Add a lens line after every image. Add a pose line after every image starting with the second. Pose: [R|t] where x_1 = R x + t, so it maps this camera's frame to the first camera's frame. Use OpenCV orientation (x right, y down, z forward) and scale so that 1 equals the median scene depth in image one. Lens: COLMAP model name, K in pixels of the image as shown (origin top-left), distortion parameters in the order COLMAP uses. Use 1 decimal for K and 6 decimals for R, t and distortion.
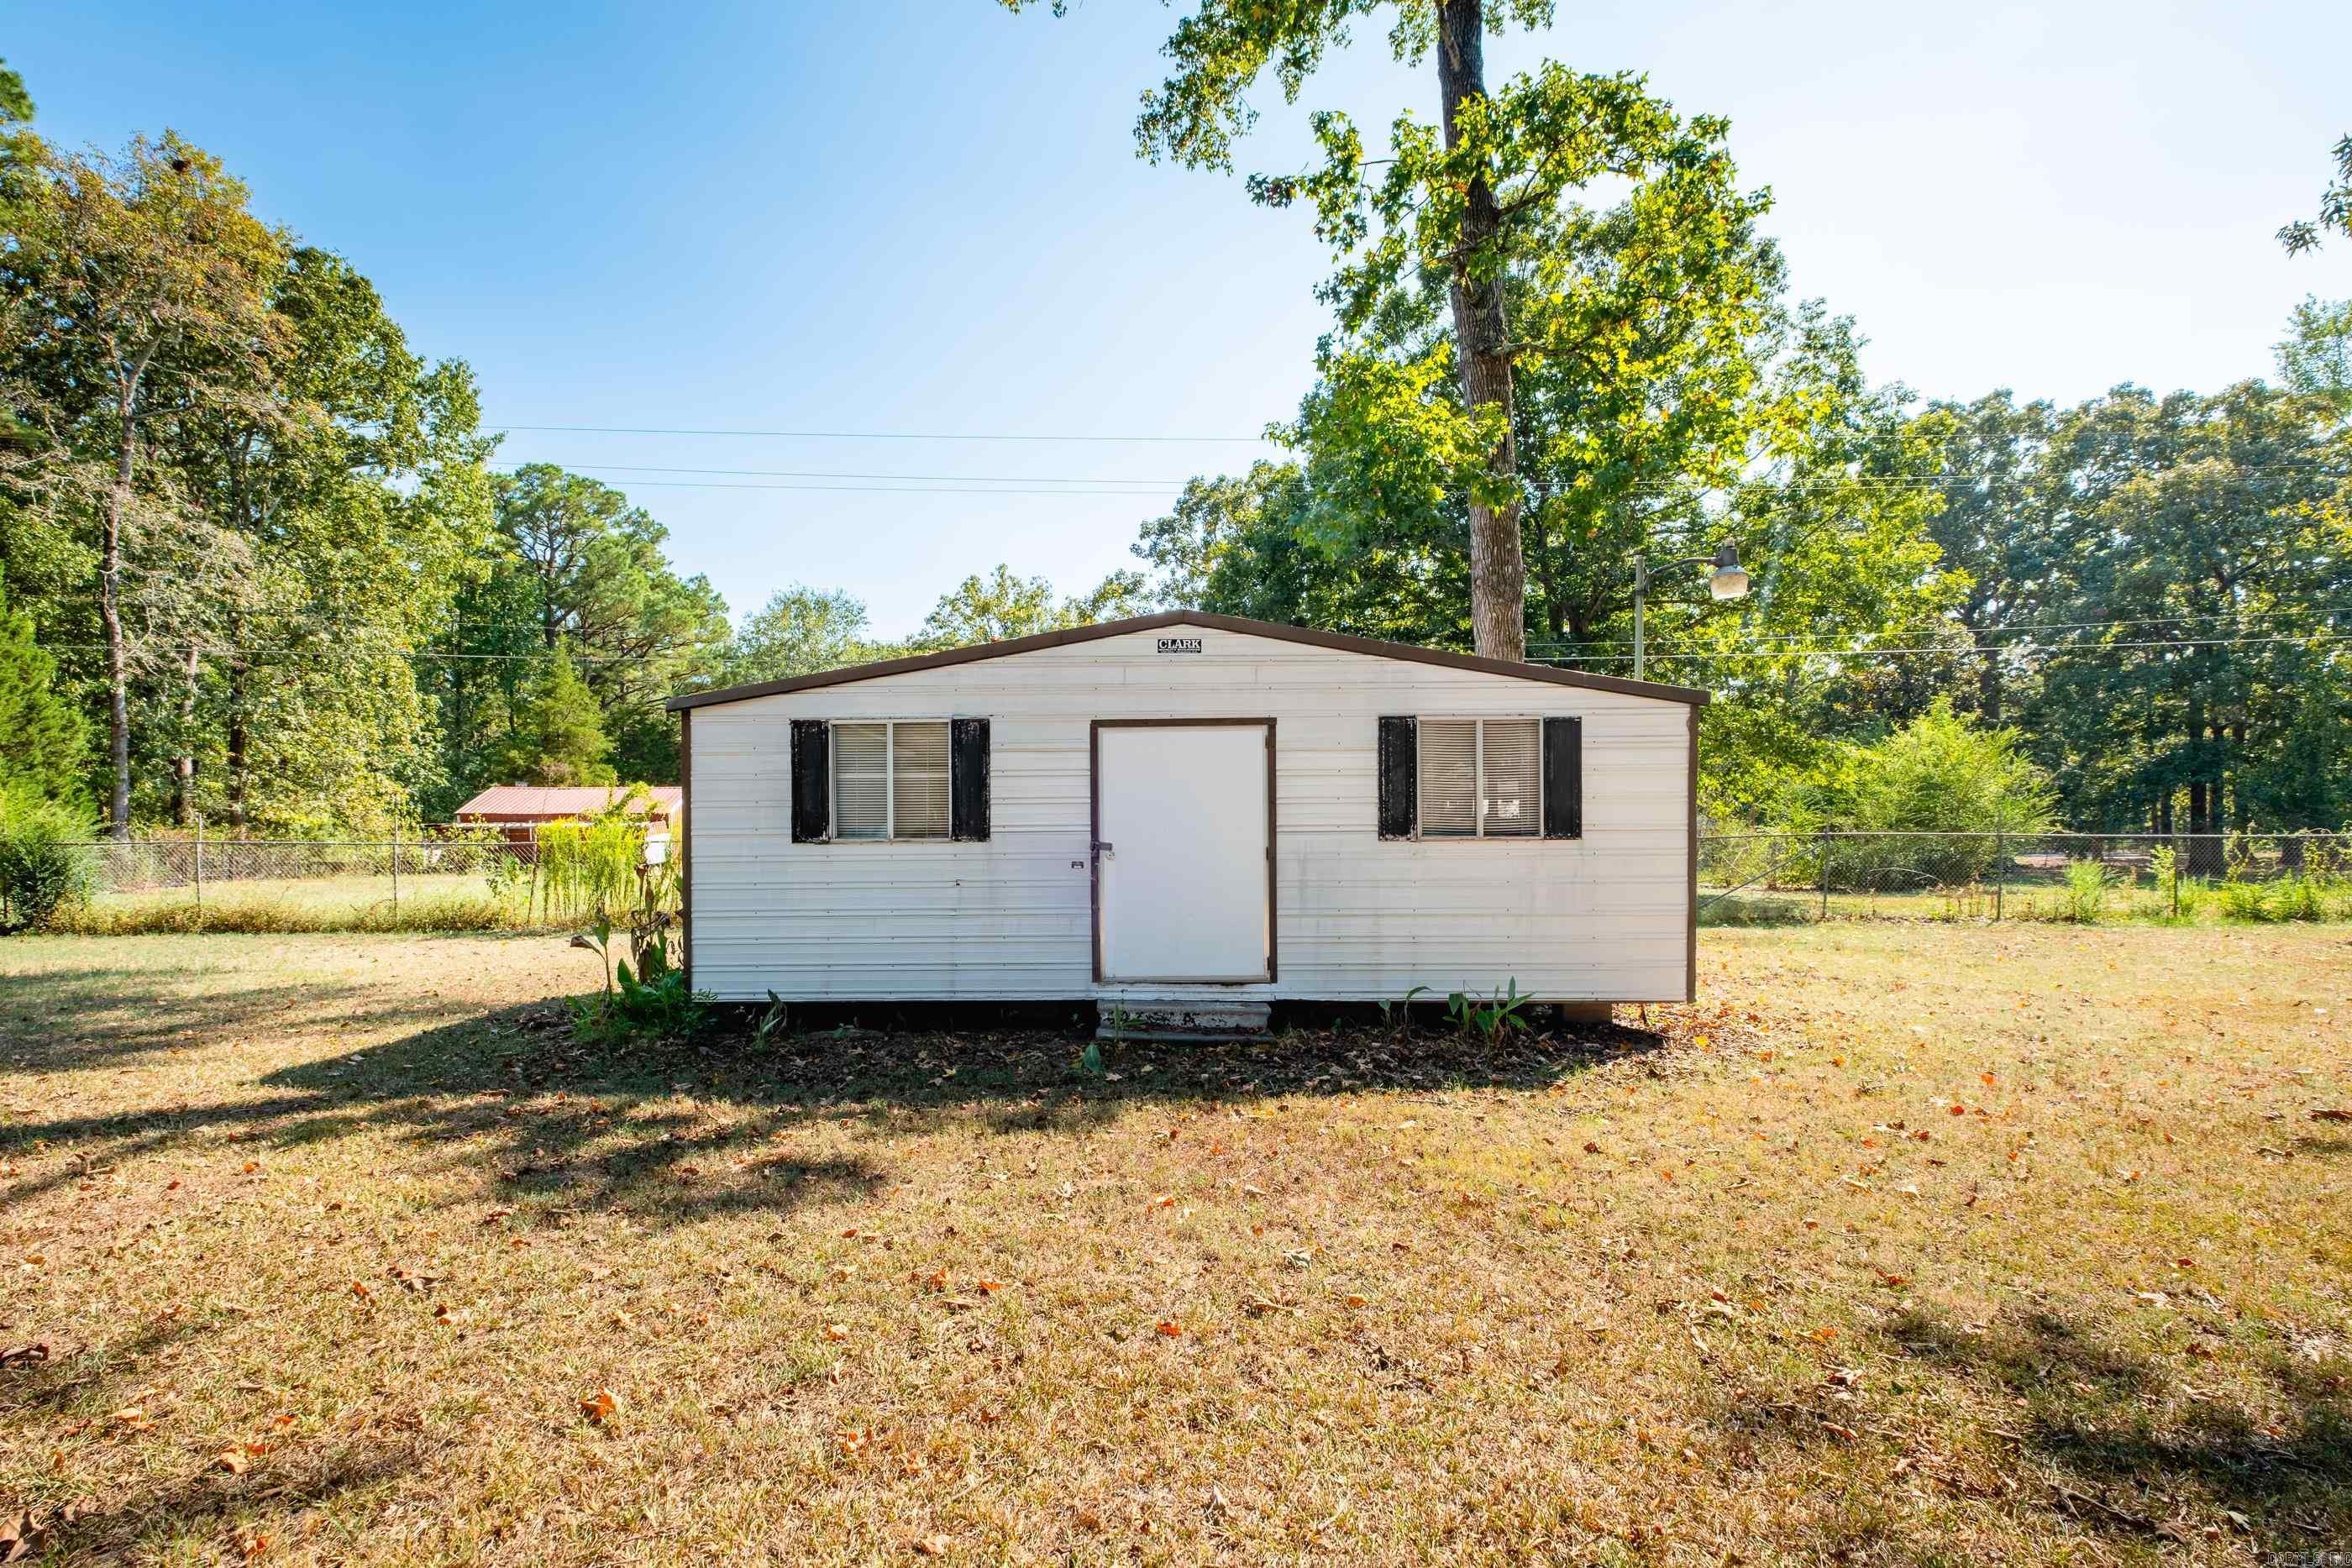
lens RADIAL K [[997.6, 0, 1172.3], [0, 997.6, 833.6], [0, 0, 1]] dist [-0.001161, -0.000306]
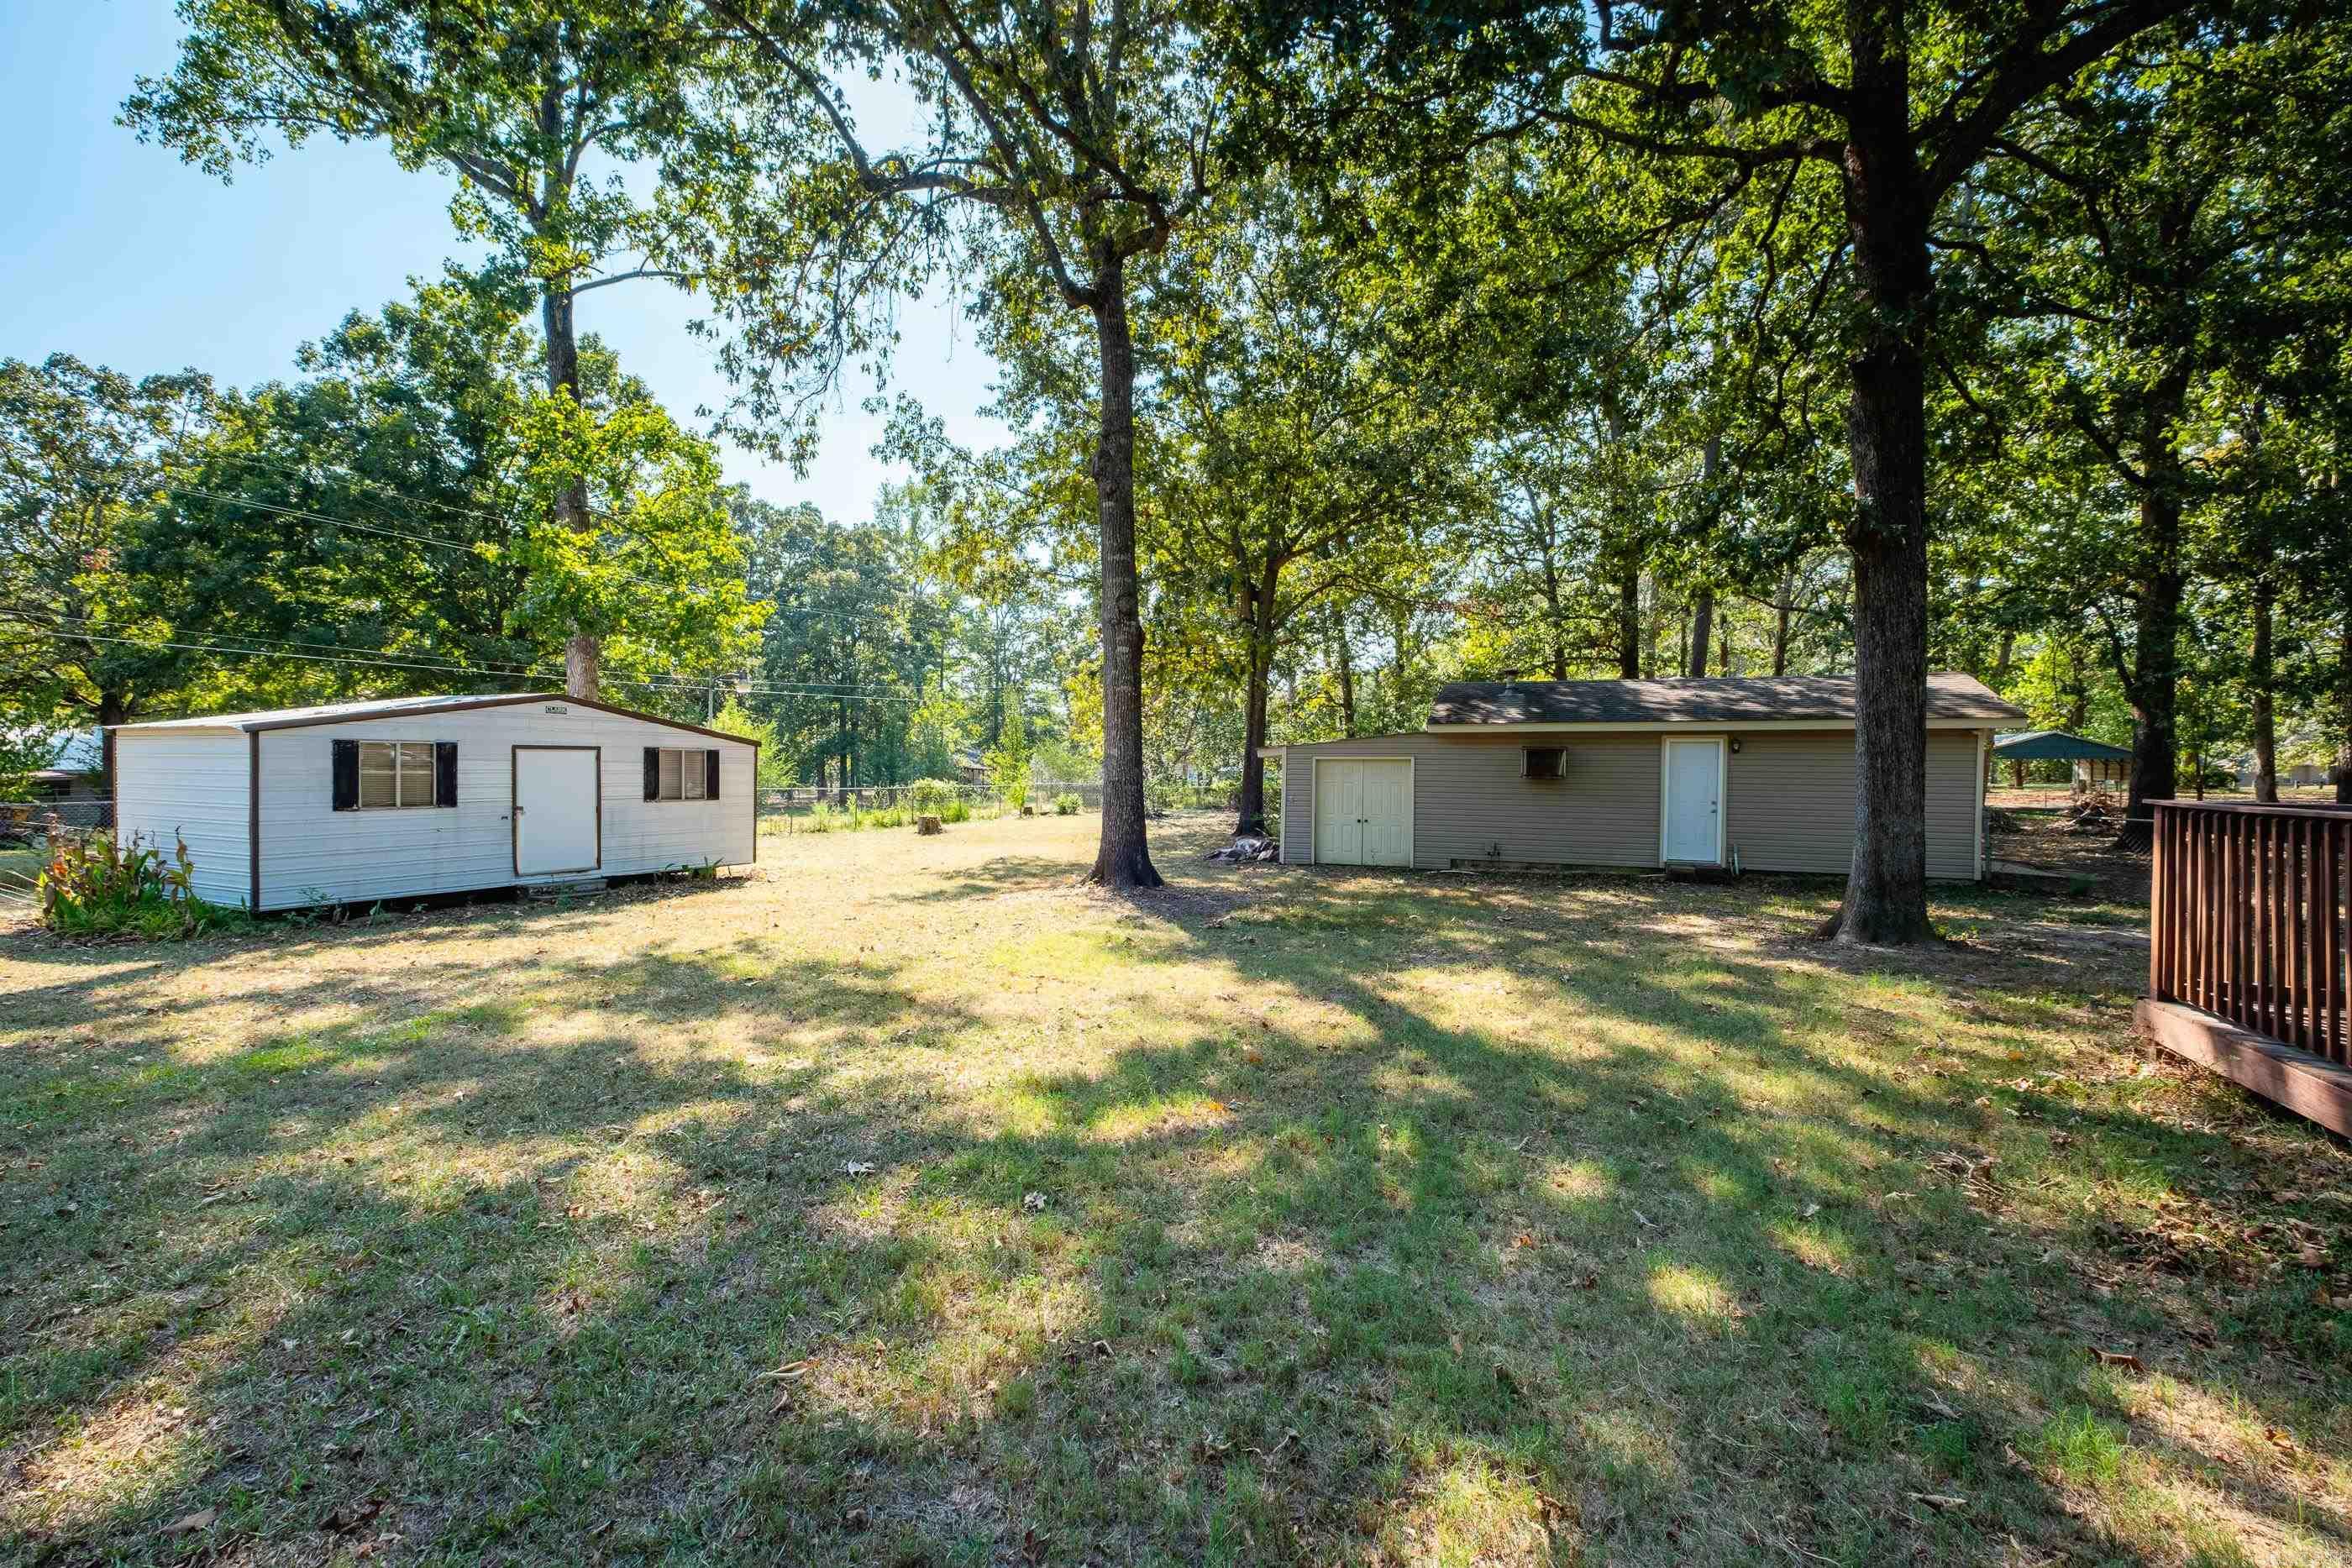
lens RADIAL K [[1023.1, 0, 1182.2], [0, 1023.1, 795.5], [0, 0, 1]] dist [-0.001695, -0.000353]
pose [[0.410562, -0.017110, 0.911672, -1.286586], [-0.001609, 0.999809, 0.019488, -0.050882], [-0.911831, -0.009468, 0.410456, -0.974549]]
